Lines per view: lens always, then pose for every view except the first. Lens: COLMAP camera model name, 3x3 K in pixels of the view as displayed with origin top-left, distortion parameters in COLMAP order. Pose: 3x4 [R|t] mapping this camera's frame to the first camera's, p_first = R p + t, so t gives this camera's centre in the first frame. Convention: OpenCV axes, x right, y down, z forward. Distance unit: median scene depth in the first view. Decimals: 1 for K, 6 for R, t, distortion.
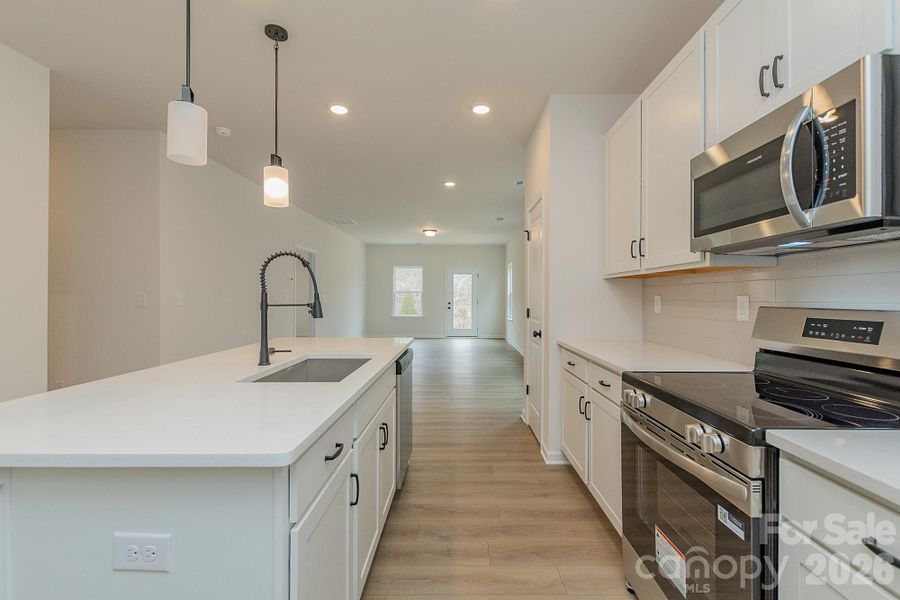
lens RADIAL K [[403.5, 0, 457.5], [0, 403.5, 294.7], [0, 0, 1]] dist [0.001771, -0.000124]
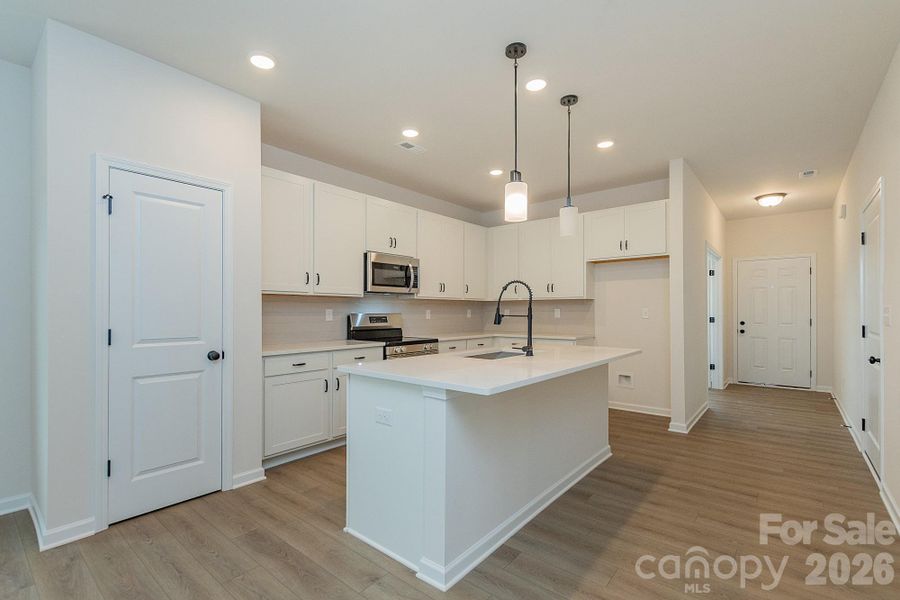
lens RADIAL K [[406.5, 0, 448.5], [0, 406.5, 310.6], [0, 0, 1]] dist [-0.001588, -0.000096]
pose [[-0.771830, -0.003472, 0.635819, -1.151828], [-0.006389, 0.999977, -0.002295, 0.010549], [-0.635797, -0.005833, -0.771834, 2.256074]]
